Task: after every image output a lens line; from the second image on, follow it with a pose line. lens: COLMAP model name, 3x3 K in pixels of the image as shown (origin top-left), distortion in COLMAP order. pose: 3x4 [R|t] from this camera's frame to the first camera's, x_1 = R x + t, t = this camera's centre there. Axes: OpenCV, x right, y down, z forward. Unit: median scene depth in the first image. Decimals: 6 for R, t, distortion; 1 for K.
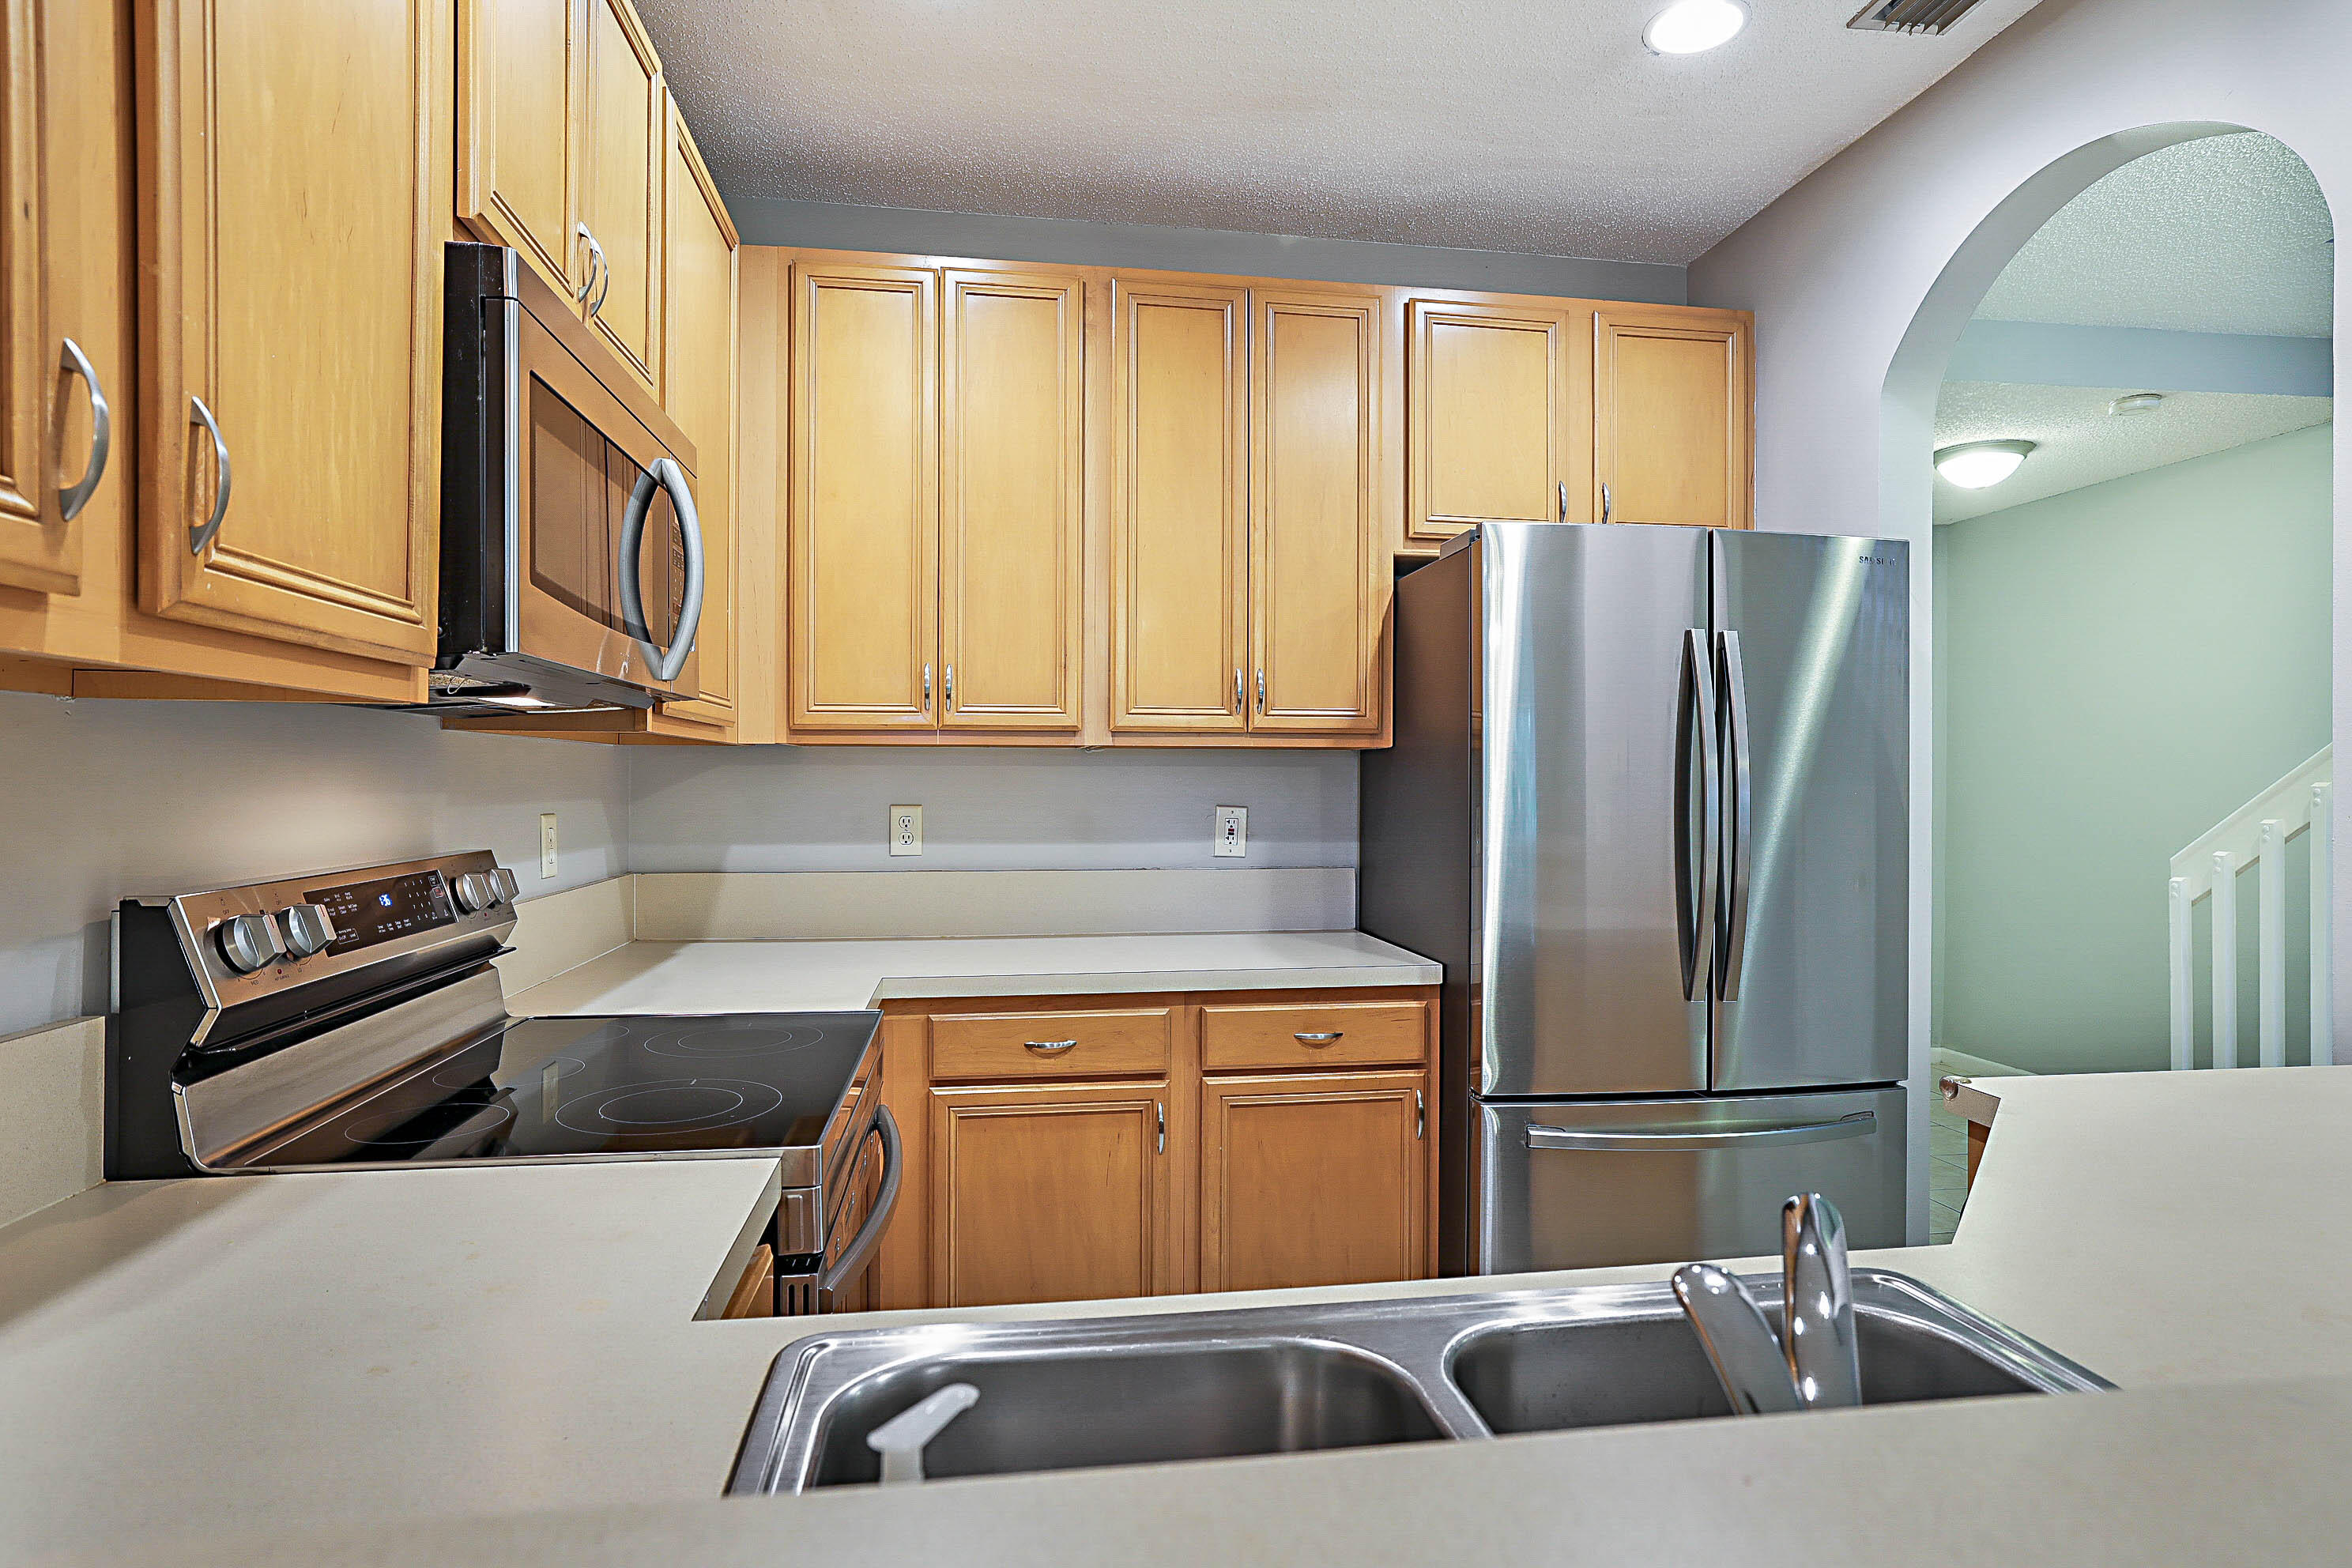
lens RADIAL K [[1261.8, 0, 1176.0], [0, 1261.8, 784.0], [0, 0, 1]] dist [0.000493, 0.000897]
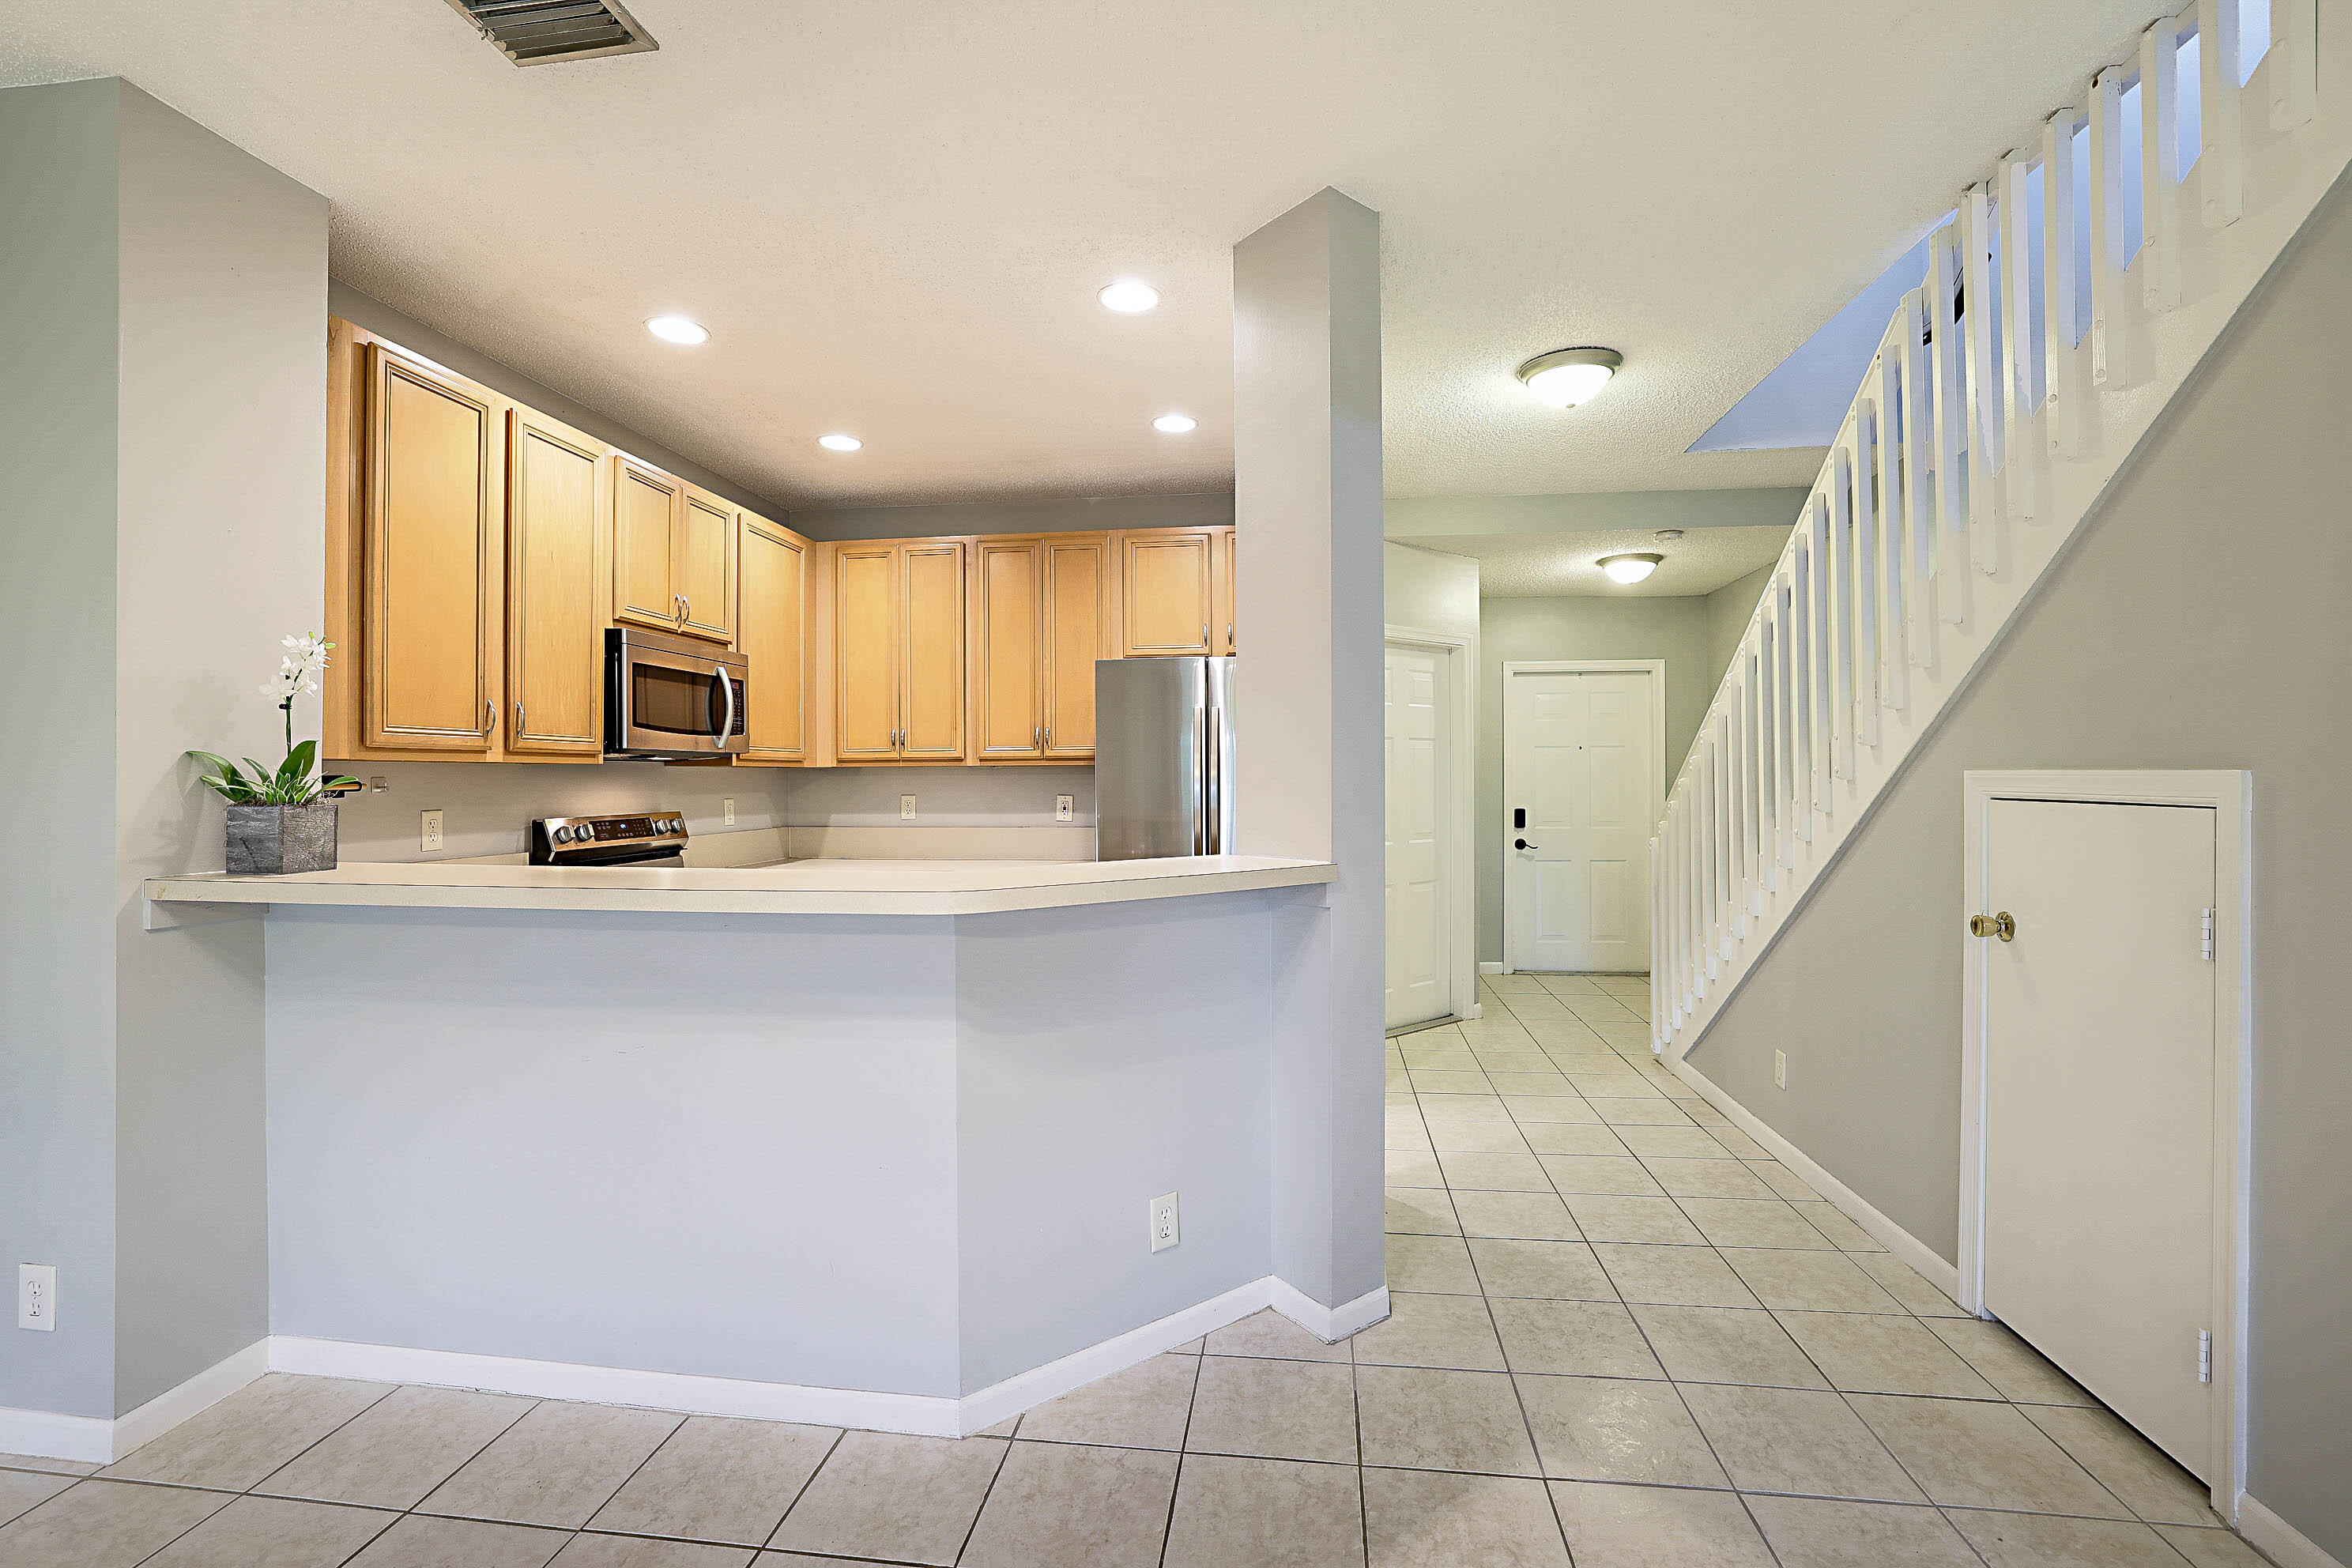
lens RADIAL K [[1034.1, 0, 1177.8], [0, 1034.1, 768.8], [0, 0, 1]] dist [-0.031660, 0.008994]
pose [[0.962844, -0.009706, -0.269883, 0.721354], [0.006554, 0.999899, -0.012579, -0.002202], [0.269978, 0.010342, 0.962811, -0.546719]]
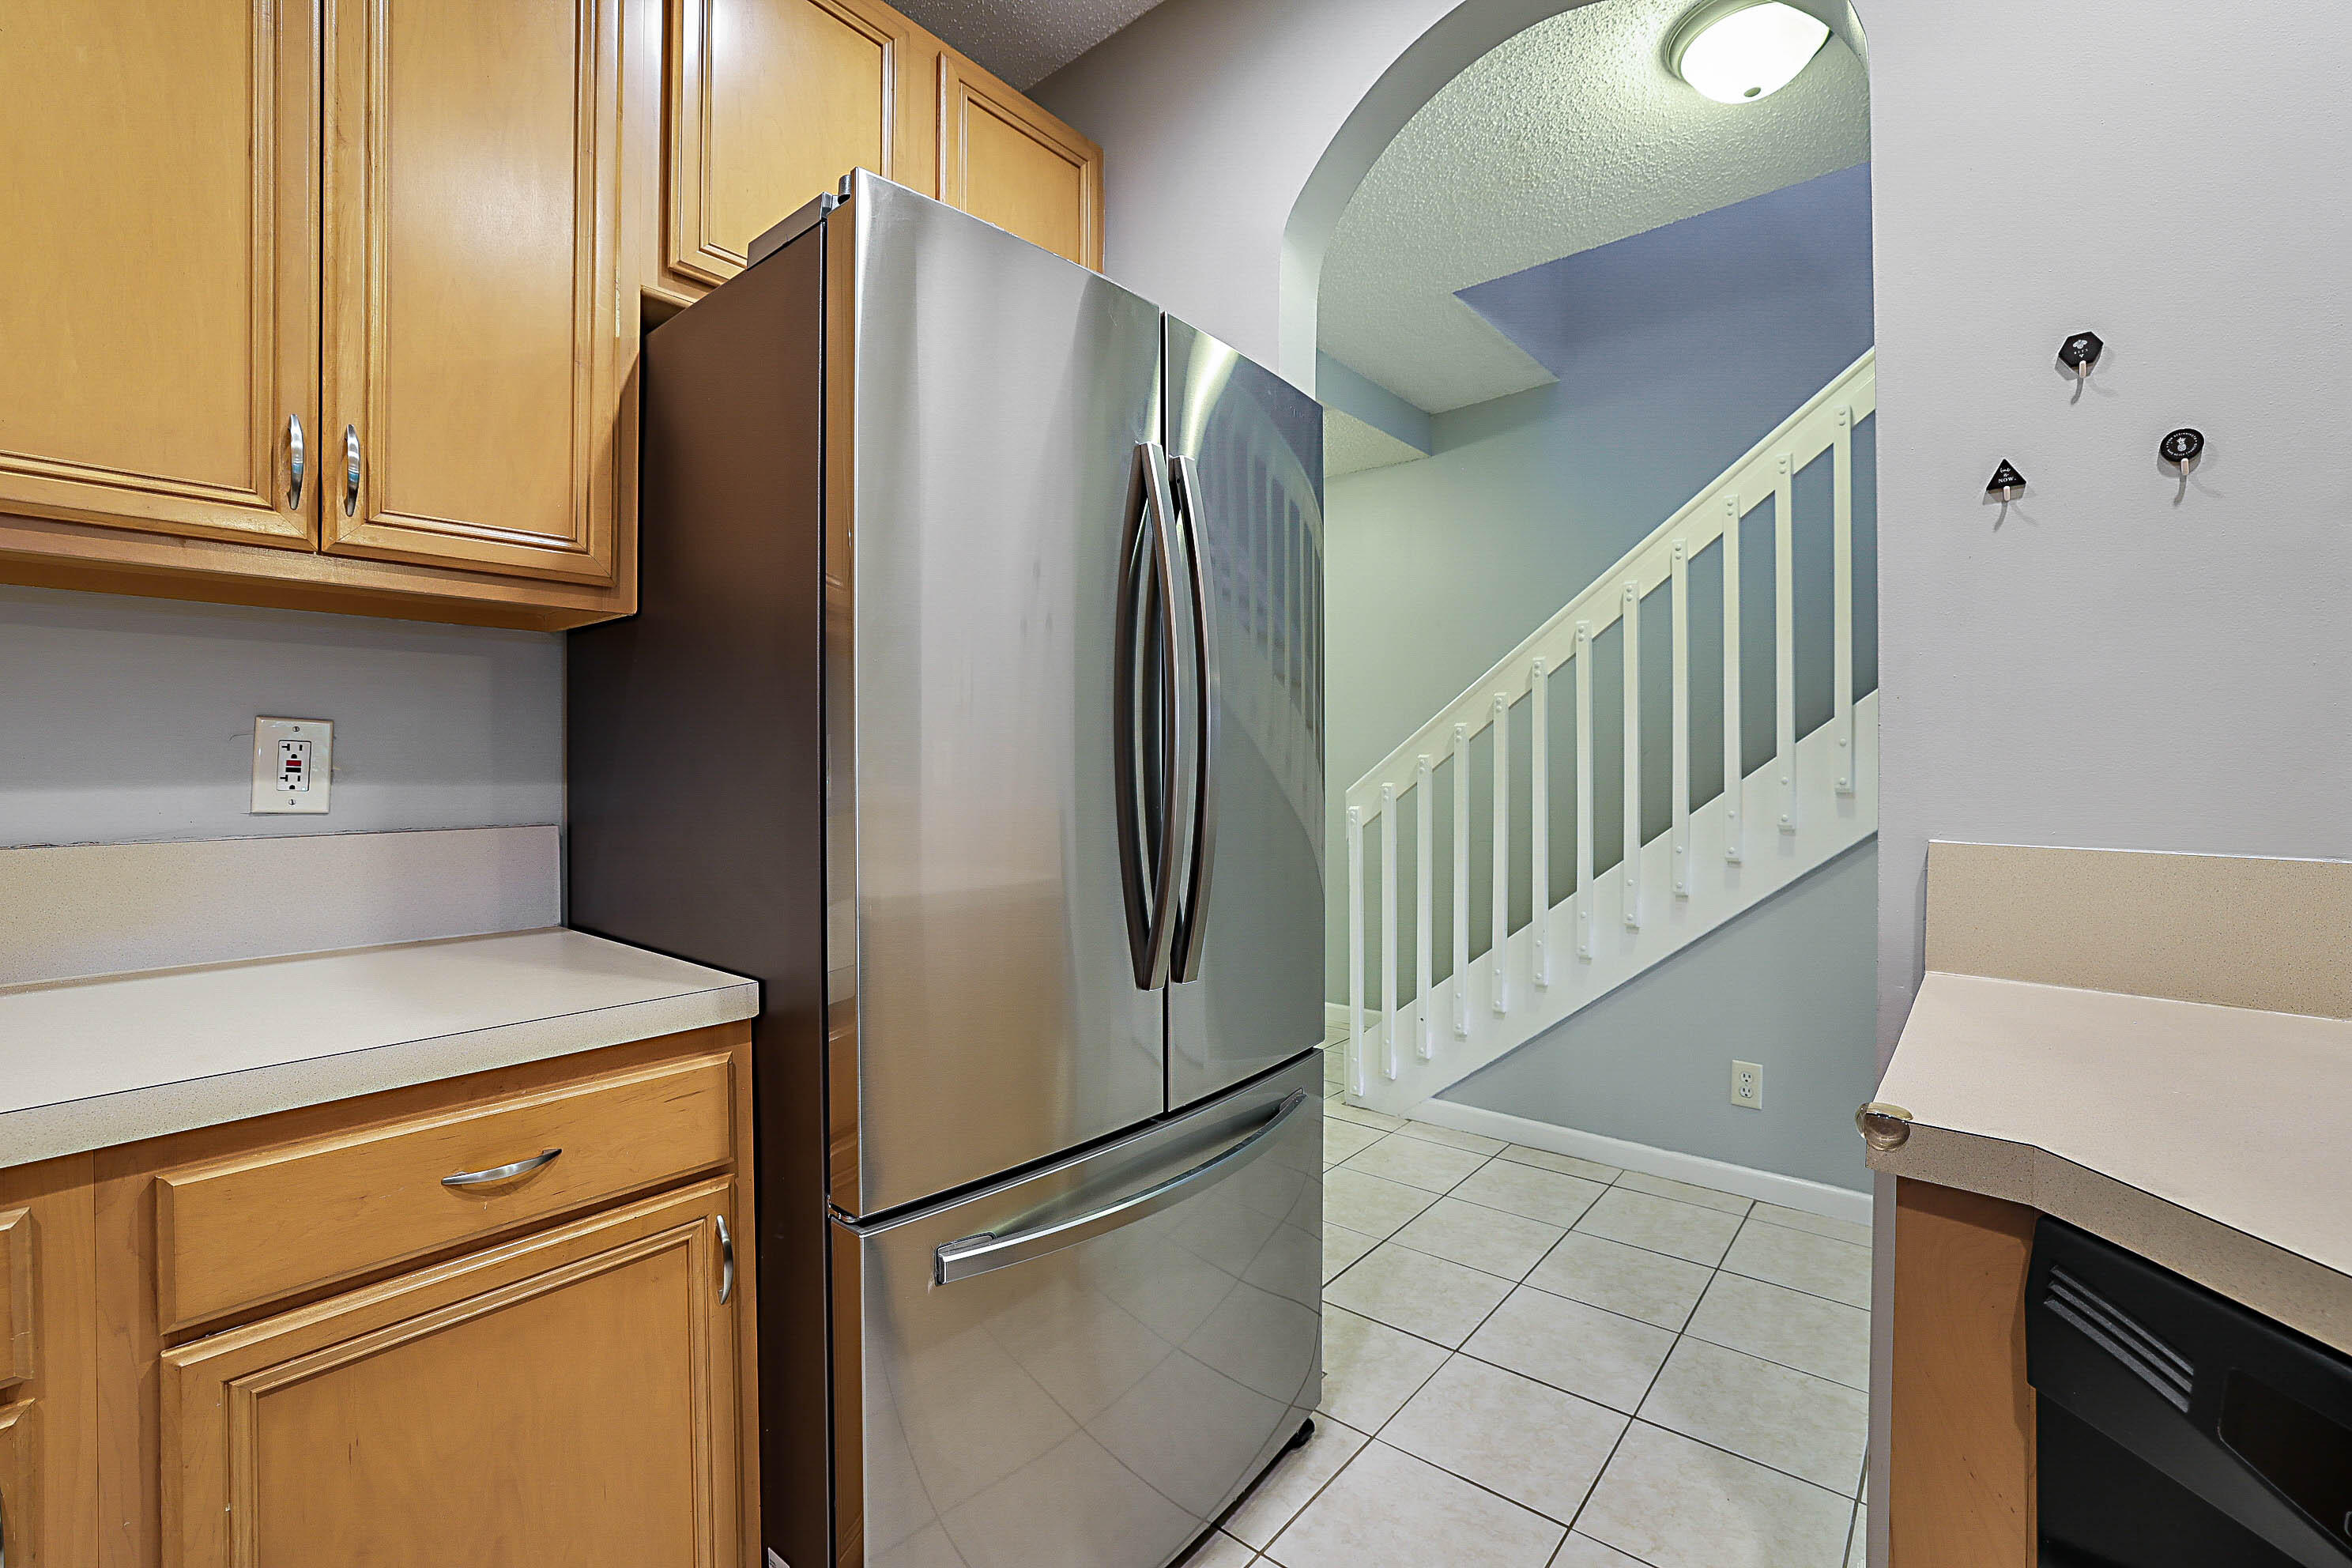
lens RADIAL K [[1008.6, 0, 1183.3], [0, 1008.6, 776.7], [0, 0, 1]] dist [-0.036459, 0.009705]
pose [[0.744283, -0.009991, 0.667789, 0.050925], [0.003424, 0.999932, 0.011145, 0.043680], [-0.667855, -0.006008, 0.744267, 0.500242]]
